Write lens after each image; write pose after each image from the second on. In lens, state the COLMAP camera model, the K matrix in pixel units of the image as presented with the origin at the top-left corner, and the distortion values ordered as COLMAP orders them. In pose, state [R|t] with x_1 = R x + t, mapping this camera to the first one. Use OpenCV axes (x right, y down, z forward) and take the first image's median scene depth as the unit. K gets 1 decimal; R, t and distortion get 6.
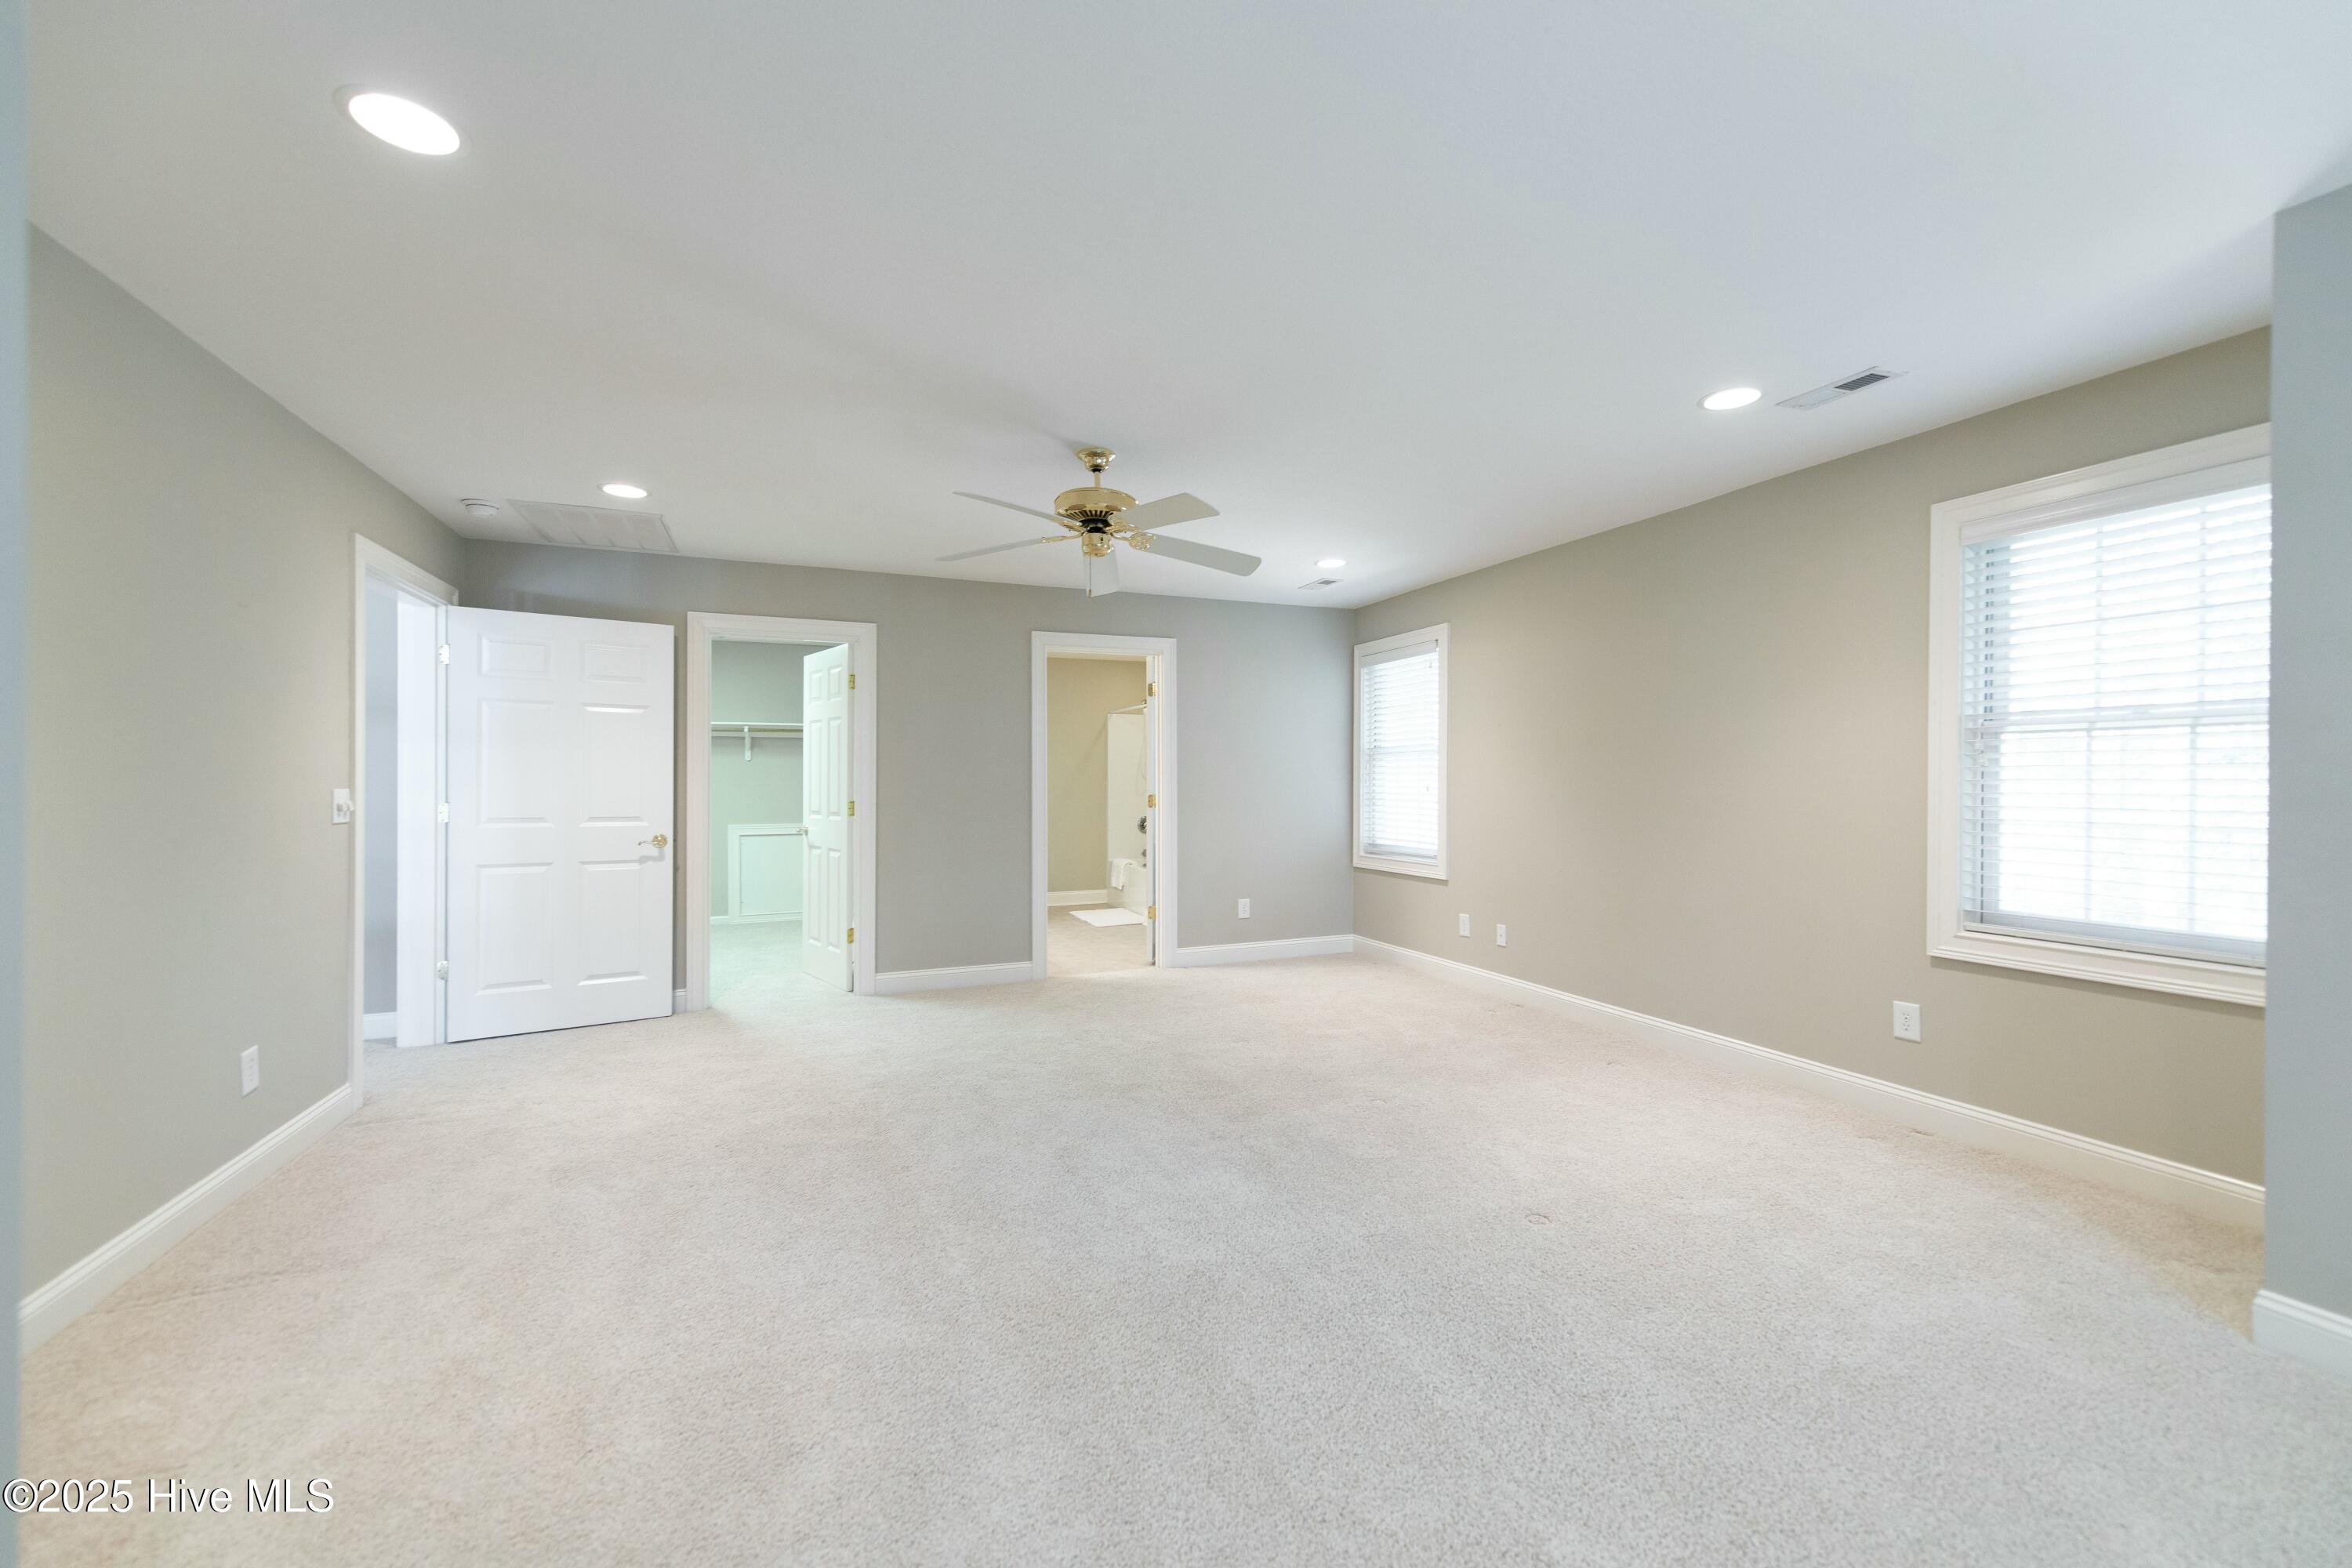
lens RADIAL K [[924.6, 0, 1176.0], [0, 924.6, 784.0], [0, 0, 1]] dist [0.000051, -0.000009]
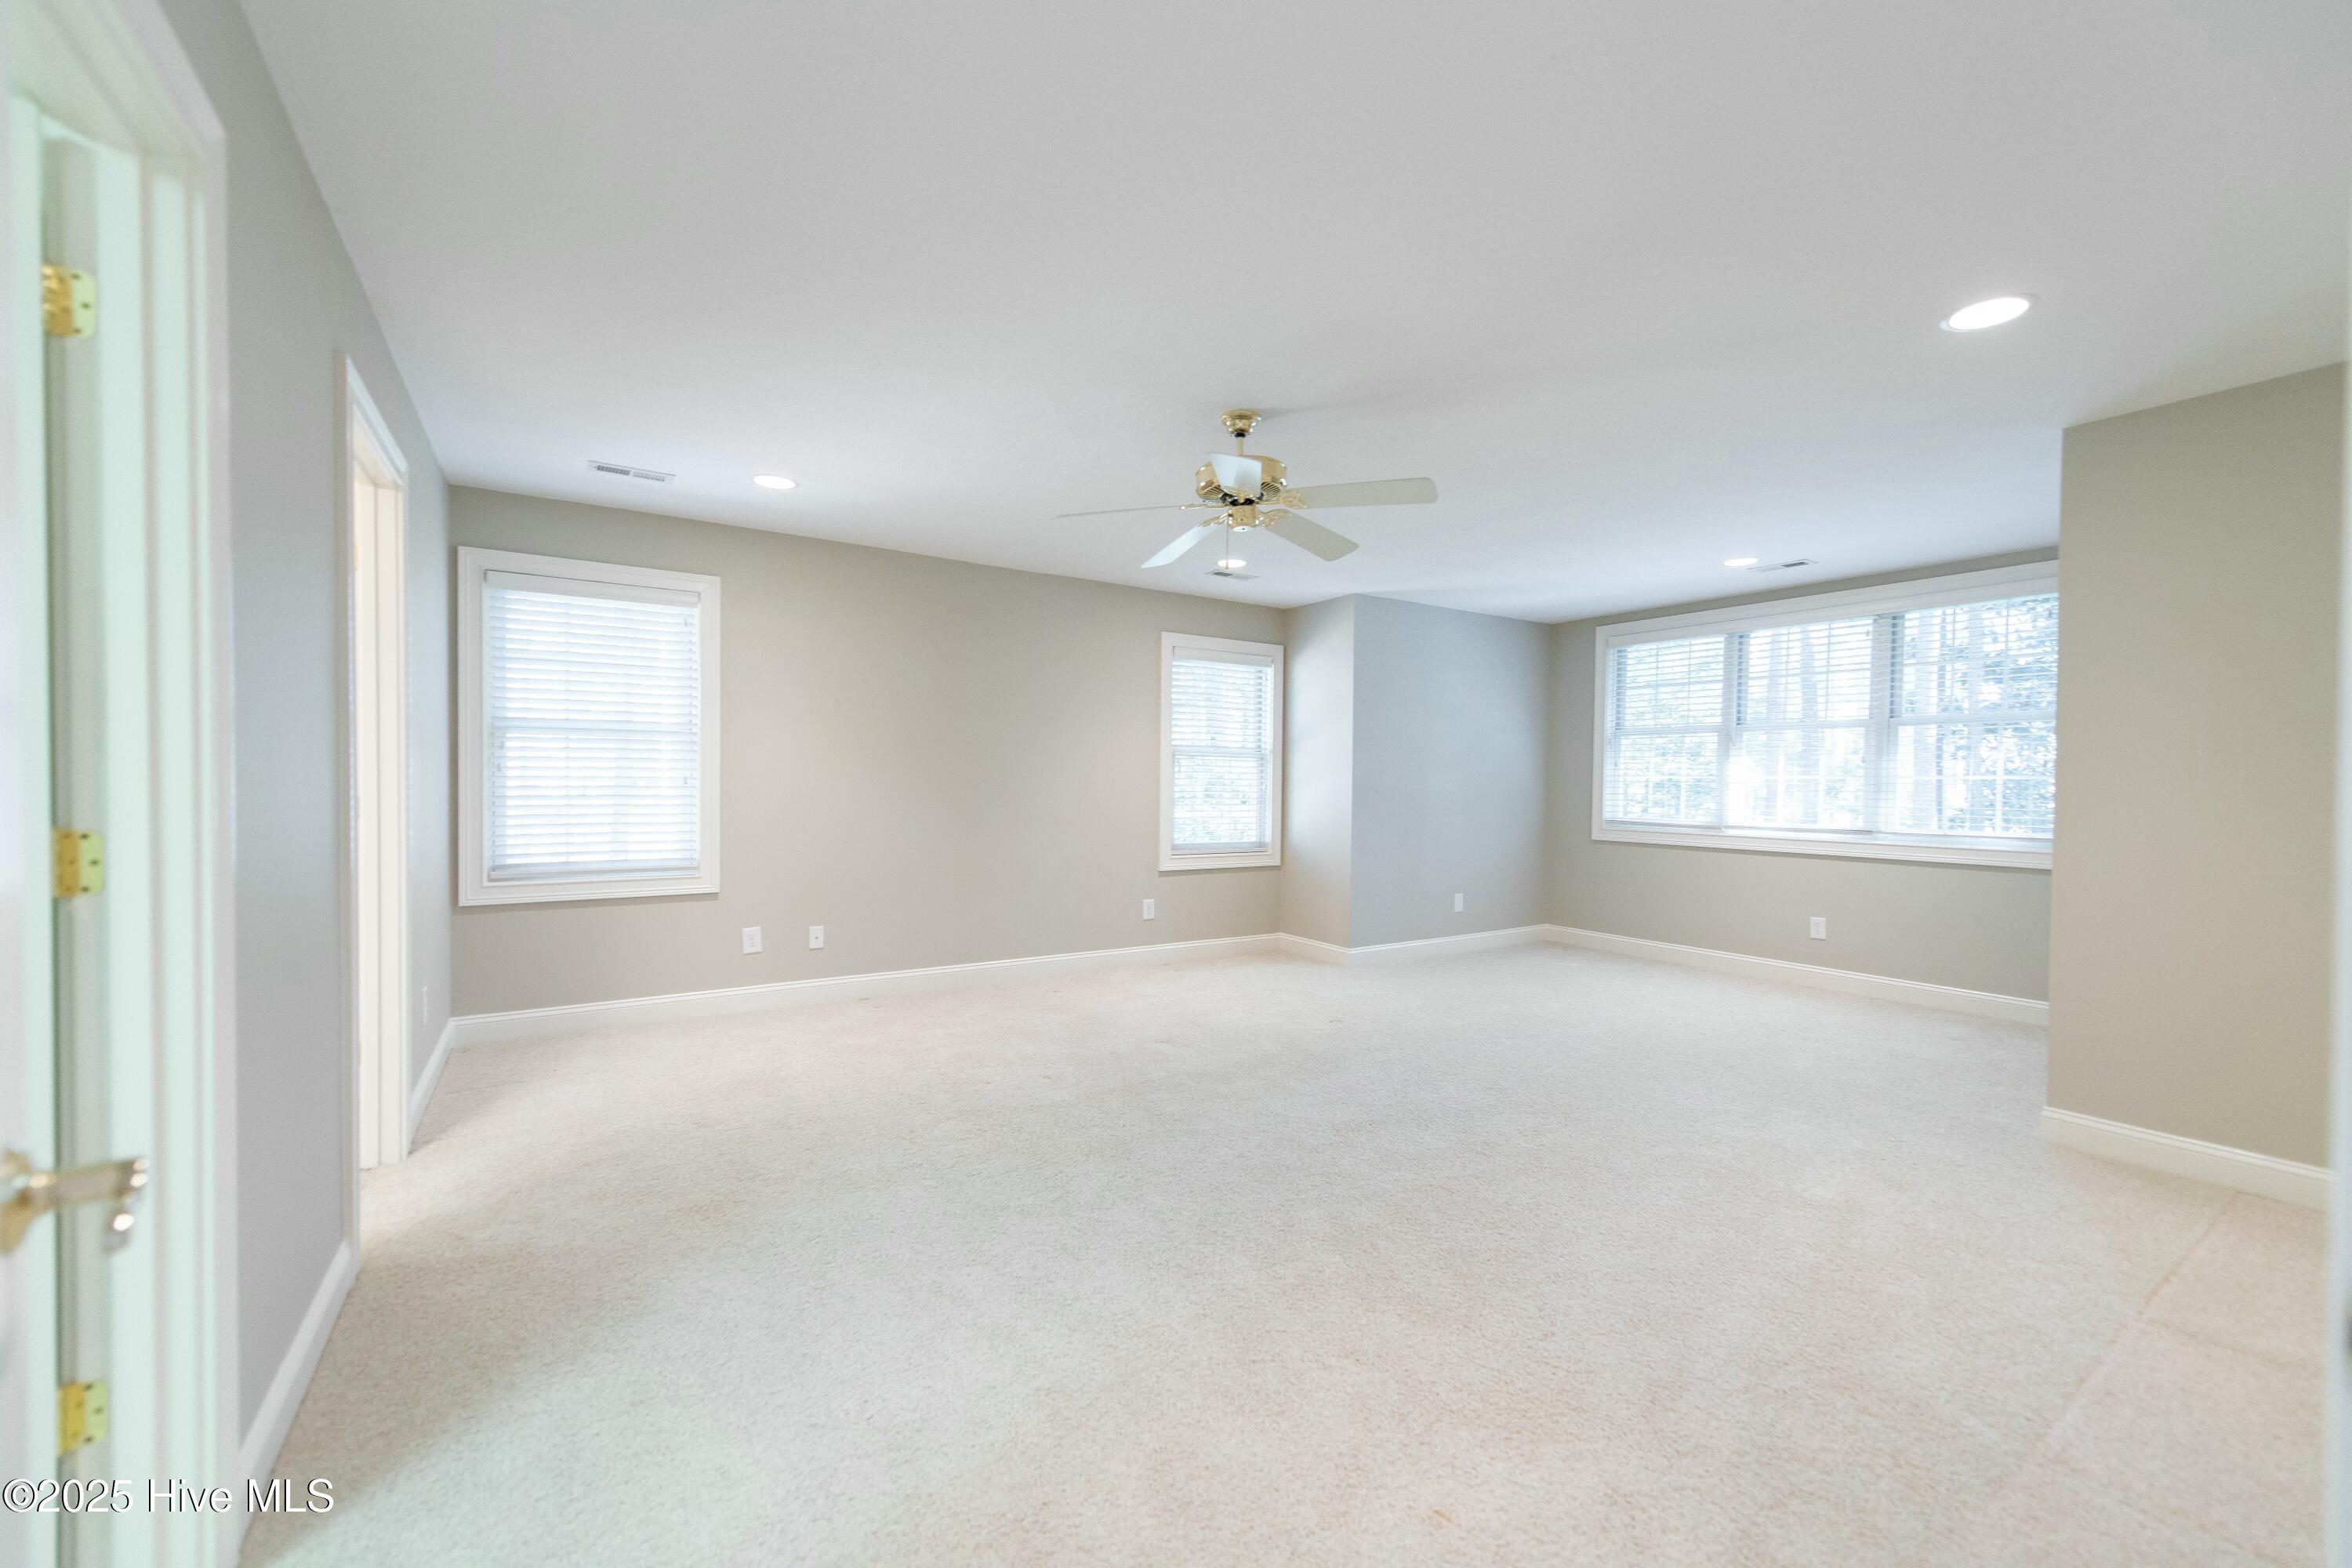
lens RADIAL K [[924.6, 0, 1176.0], [0, 924.6, 784.0], [0, 0, 1]] dist [0.000051, -0.000009]
pose [[-0.190544, 0.001223, 0.981678, -0.584494], [-0.004825, 0.999986, -0.002182, 0.008410], [-0.981667, -0.005153, -0.190536, 0.759246]]
